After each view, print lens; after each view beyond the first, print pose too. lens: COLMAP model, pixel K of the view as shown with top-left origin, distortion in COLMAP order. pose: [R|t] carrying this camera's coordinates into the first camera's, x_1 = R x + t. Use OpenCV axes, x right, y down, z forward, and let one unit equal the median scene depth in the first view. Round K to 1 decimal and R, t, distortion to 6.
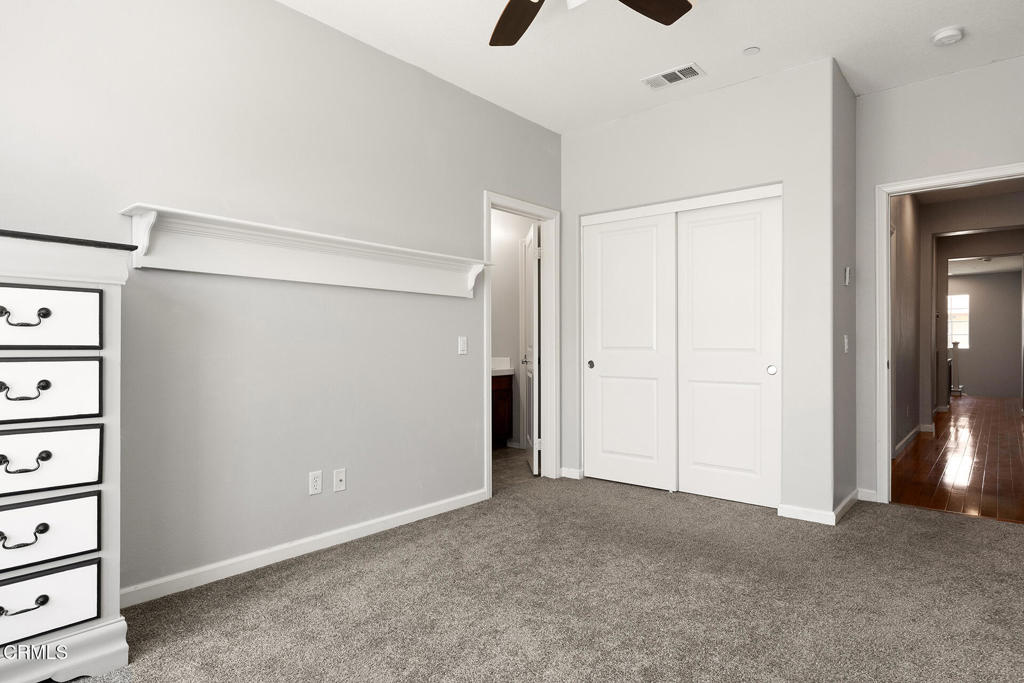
lens RADIAL K [[568.2, 0, 512.0], [0, 568.2, 341.5], [0, 0, 1]] dist [-0.001339, 0.000015]
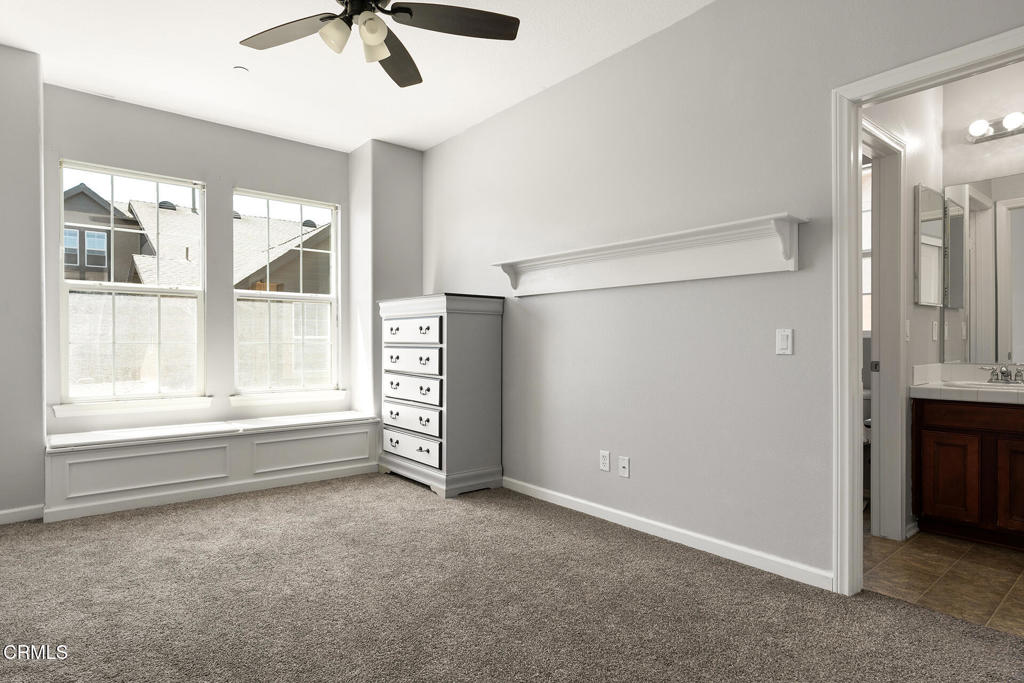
lens RADIAL K [[565.0, 0, 512.0], [0, 565.0, 341.5], [0, 0, 1]] dist [0.001879, 0.000353]
pose [[-0.171798, -0.002395, -0.985129, 0.784245], [0.007184, 0.999967, -0.003684, 0.009163], [0.985106, -0.007710, -0.171775, 0.972570]]
